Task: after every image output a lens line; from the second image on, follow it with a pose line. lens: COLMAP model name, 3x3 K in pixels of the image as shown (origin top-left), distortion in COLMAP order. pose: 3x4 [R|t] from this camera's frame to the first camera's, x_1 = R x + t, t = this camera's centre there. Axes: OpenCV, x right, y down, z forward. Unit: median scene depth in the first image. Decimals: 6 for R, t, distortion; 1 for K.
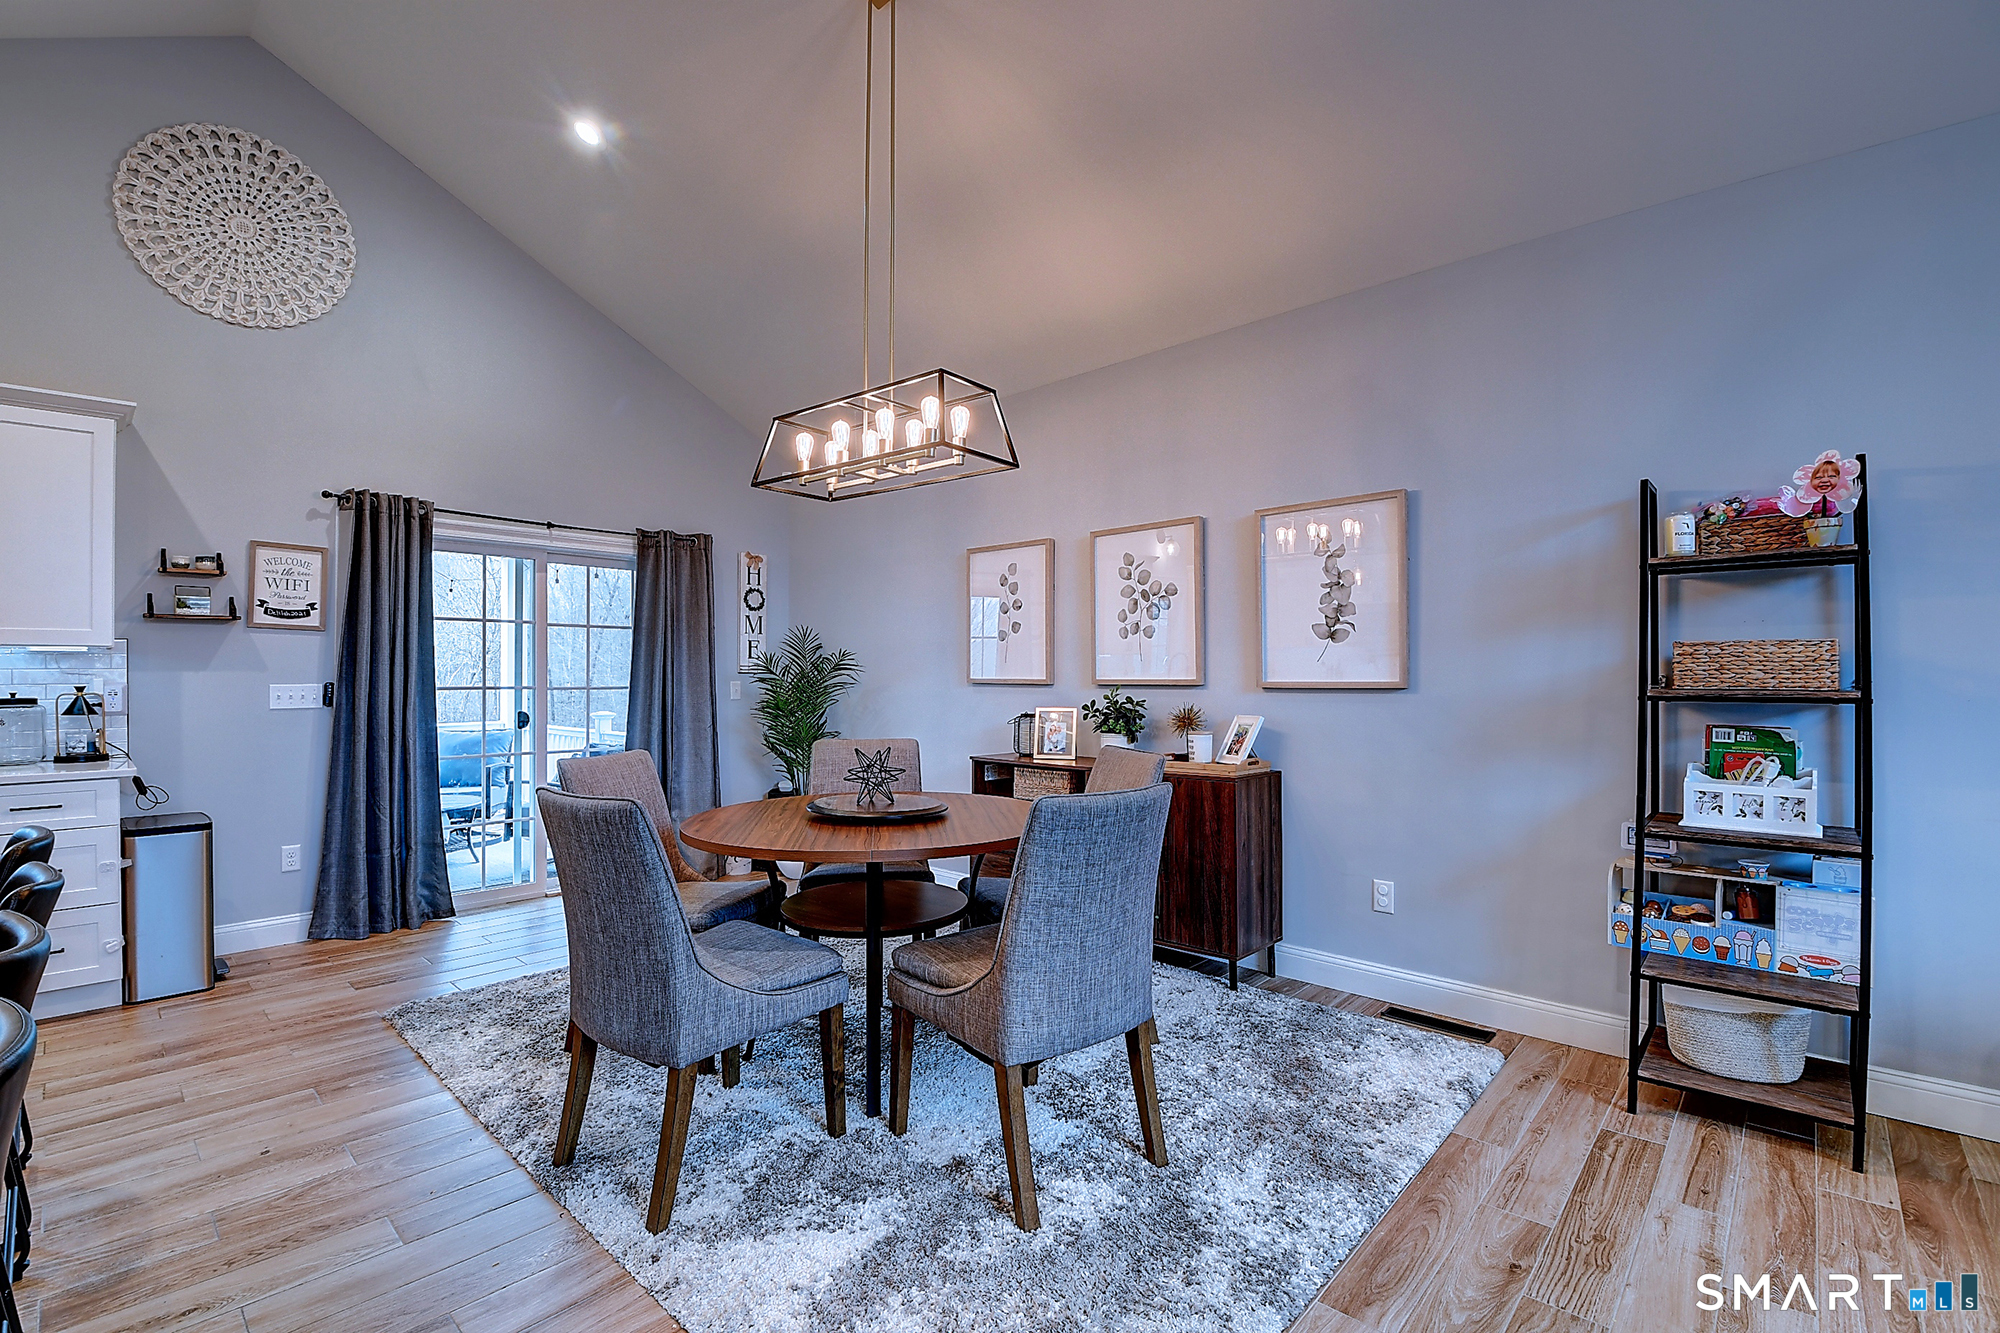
lens RADIAL K [[874.9, 0, 976.1], [0, 874.9, 672.1], [0, 0, 1]] dist [0.003265, -0.015844]
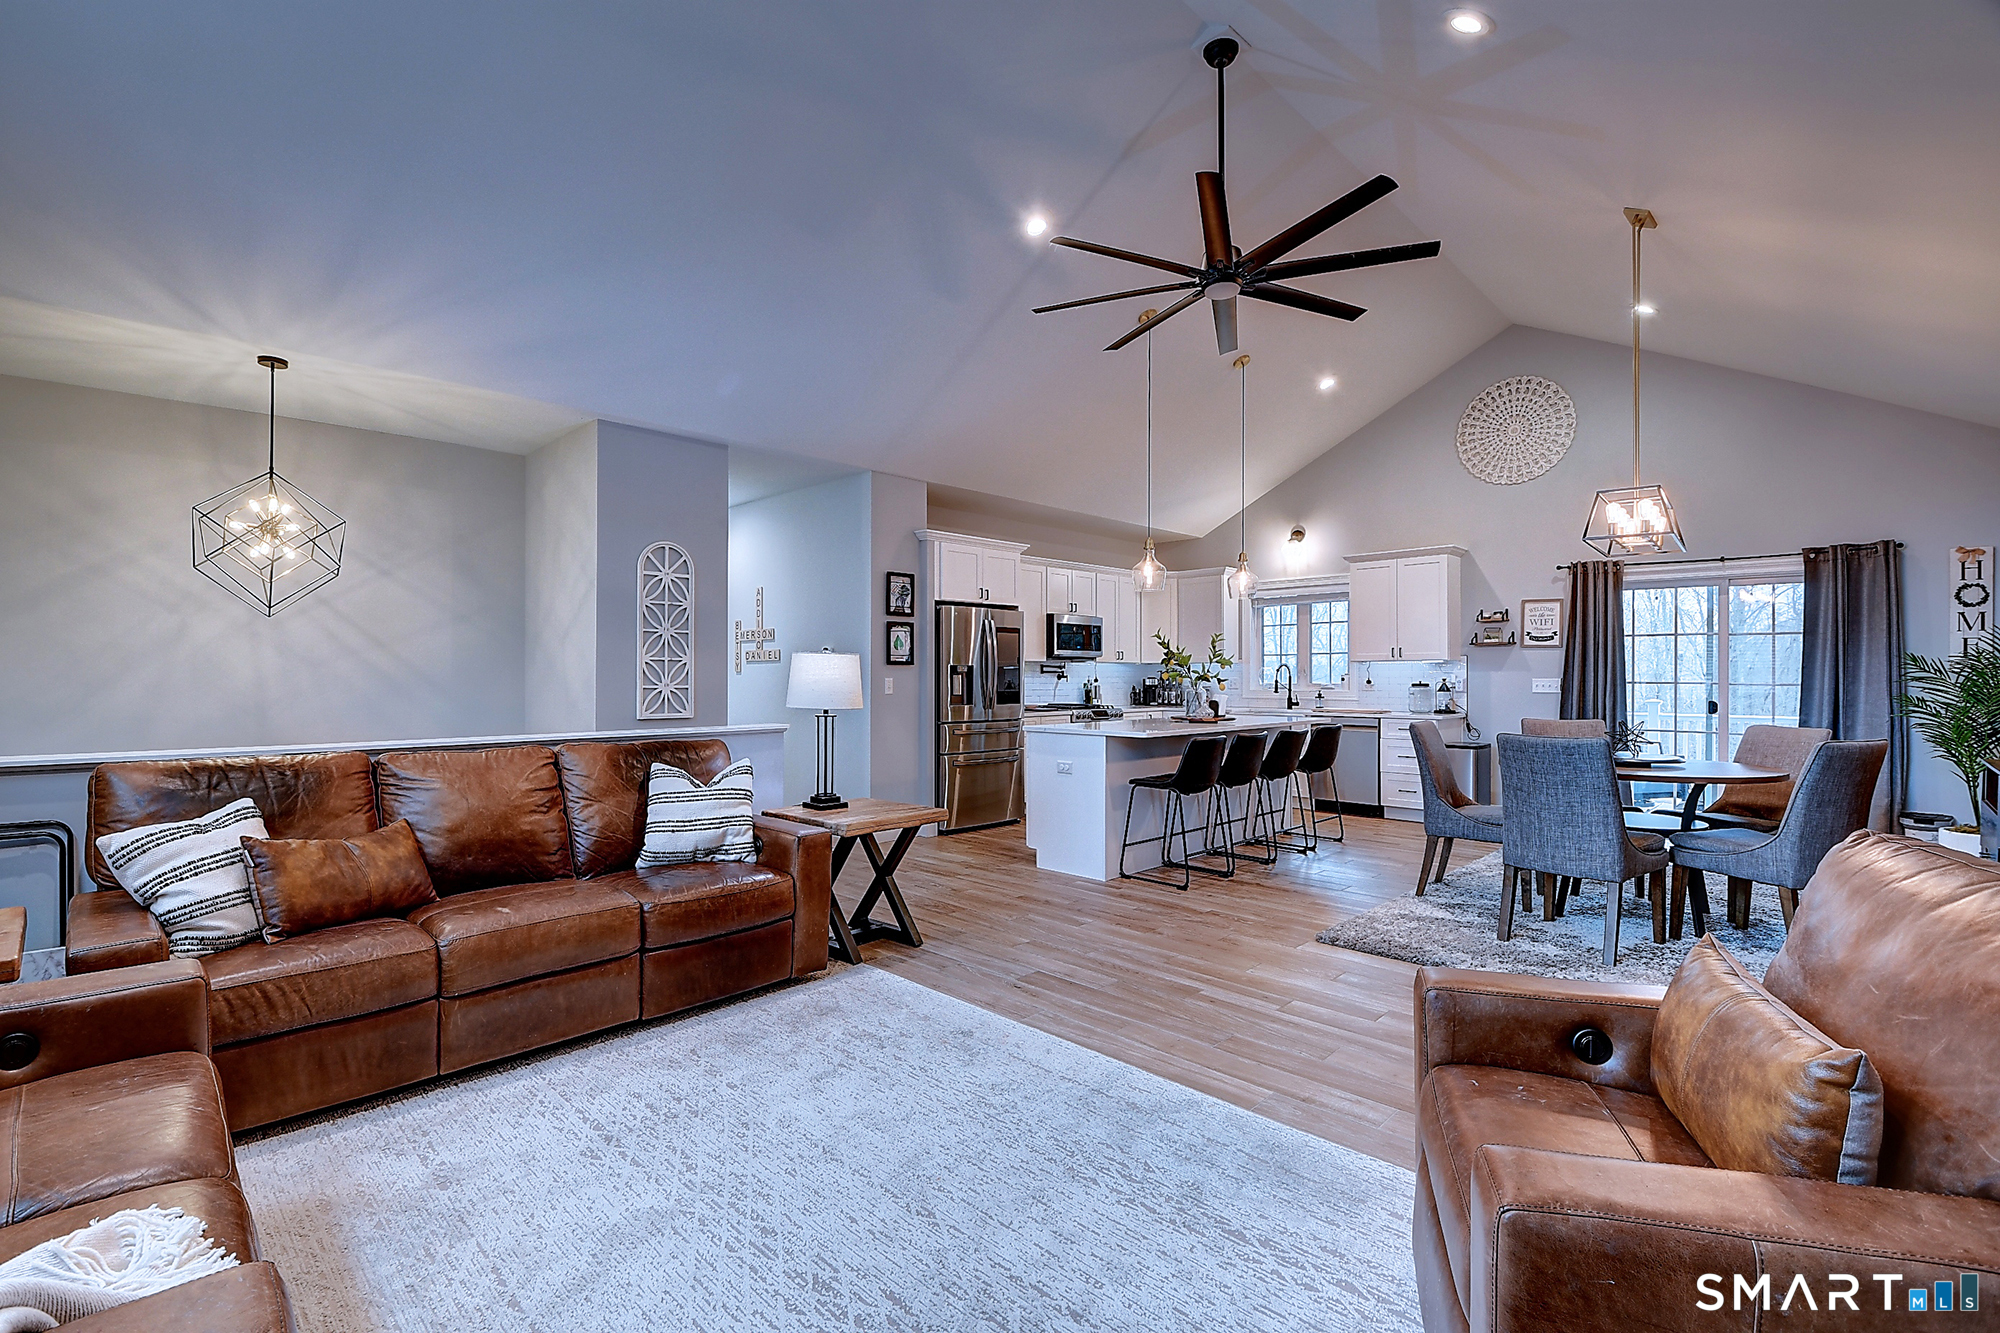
lens RADIAL K [[874.9, 0, 976.1], [0, 874.9, 672.1], [0, 0, 1]] dist [0.003265, -0.015844]
pose [[-0.034033, -0.000358, -0.999421, 1.369657], [0.003773, 0.999993, -0.000487, -0.004016], [0.999414, -0.003787, -0.034032, -0.112060]]
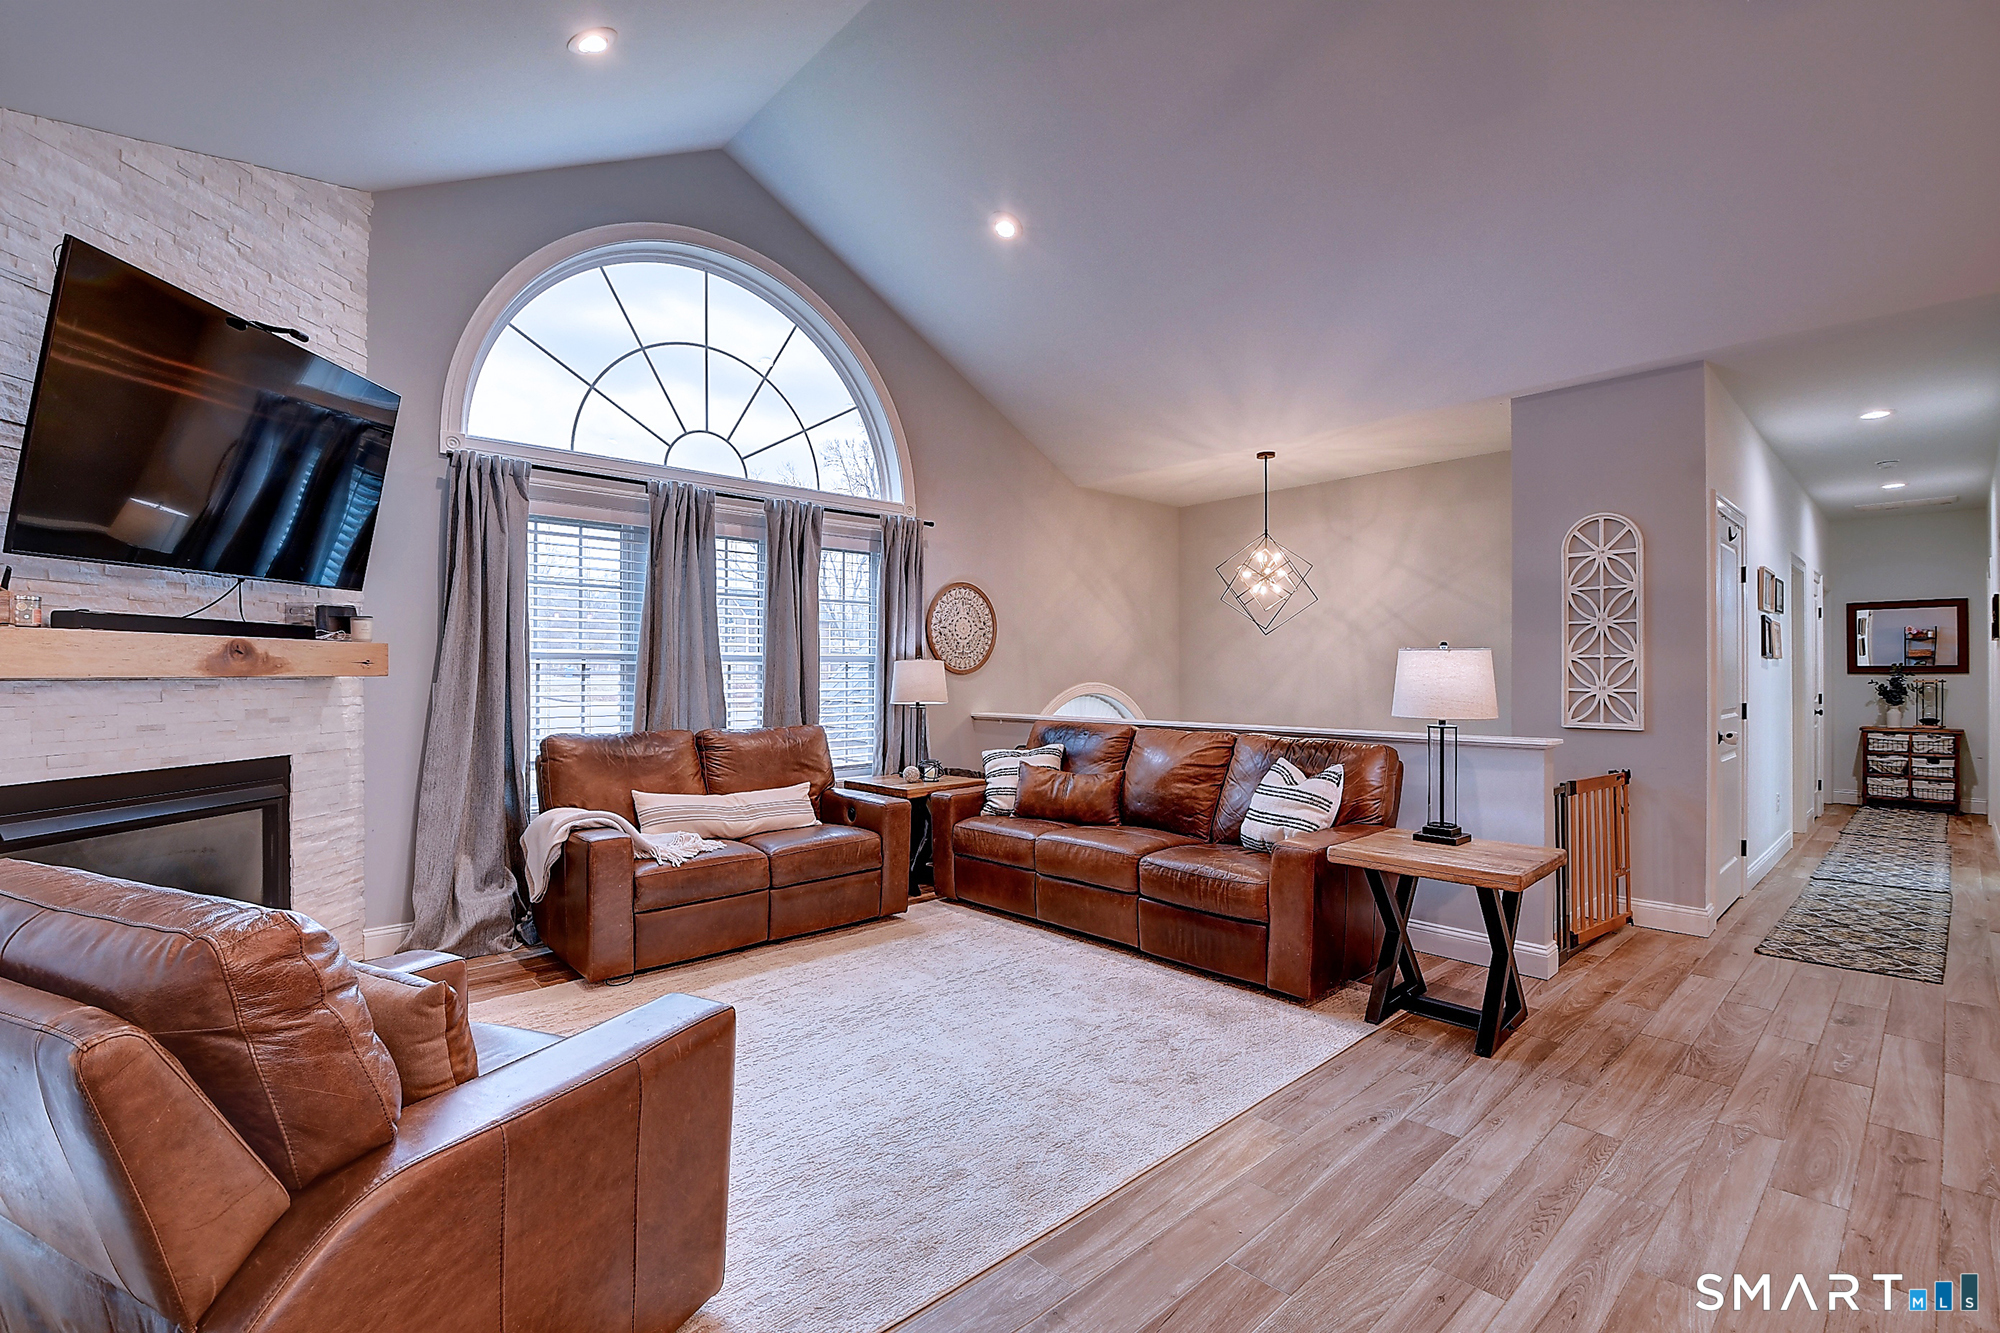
lens RADIAL K [[874.9, 0, 976.1], [0, 874.9, 672.1], [0, 0, 1]] dist [0.003265, -0.015844]
pose [[-0.996389, 0.003916, 0.084817, 0.519183], [0.003200, 0.999958, -0.008572, 0.001809], [-0.084847, -0.008269, -0.996360, 0.739240]]
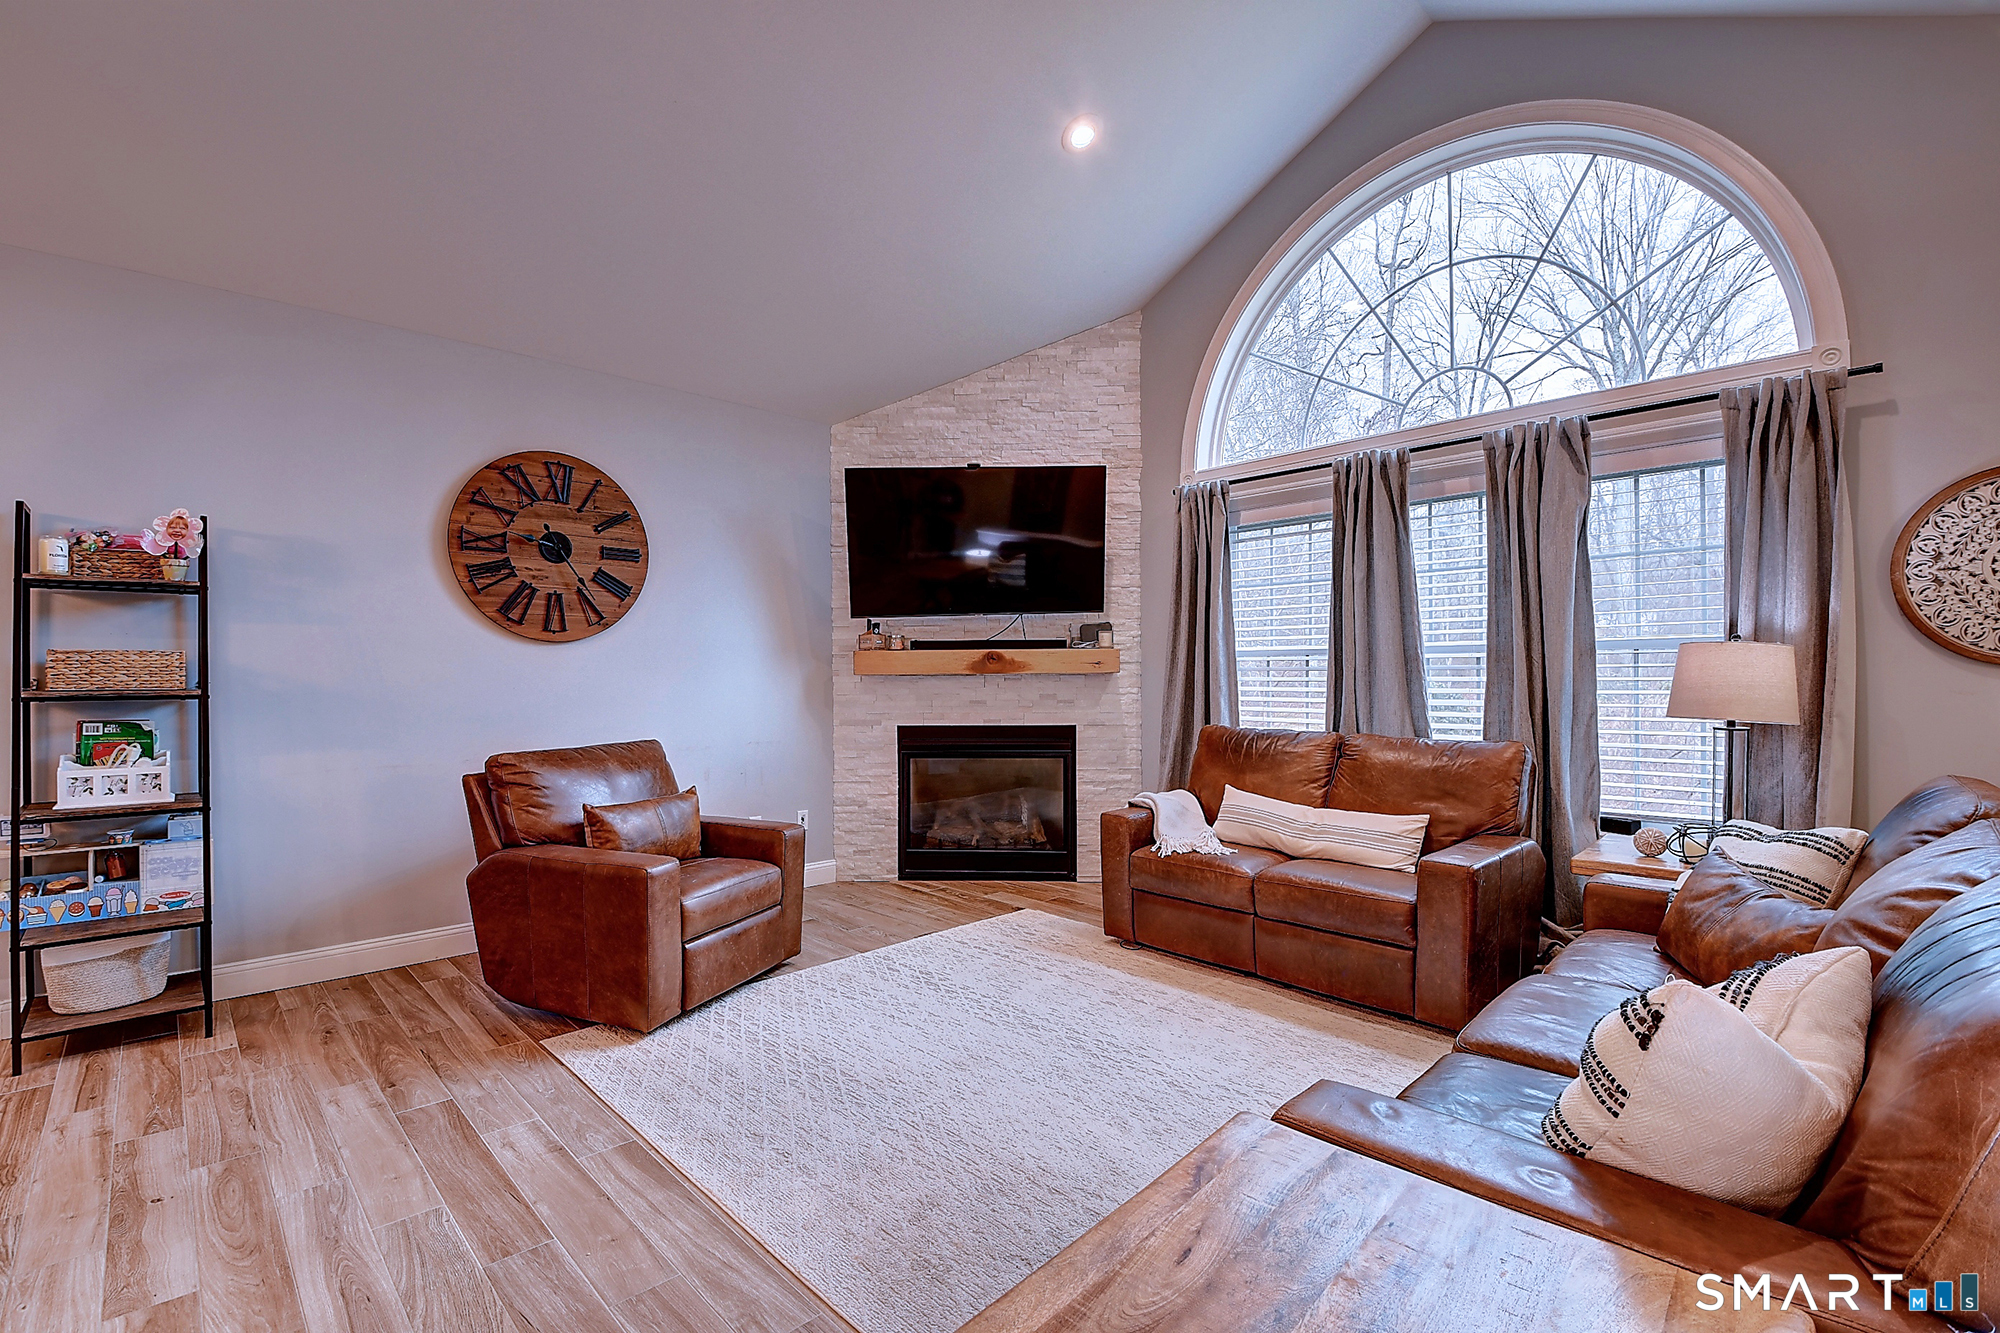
lens RADIAL K [[879.3, 0, 988.9], [0, 879.3, 675.0], [0, 0, 1]] dist [-0.002236, -0.011799]
pose [[0.045496, 0.000058, 0.998965, -0.221513], [-0.000315, 1.000000, -0.000044, -0.001138], [-0.998964, -0.000313, 0.045496, -0.231193]]
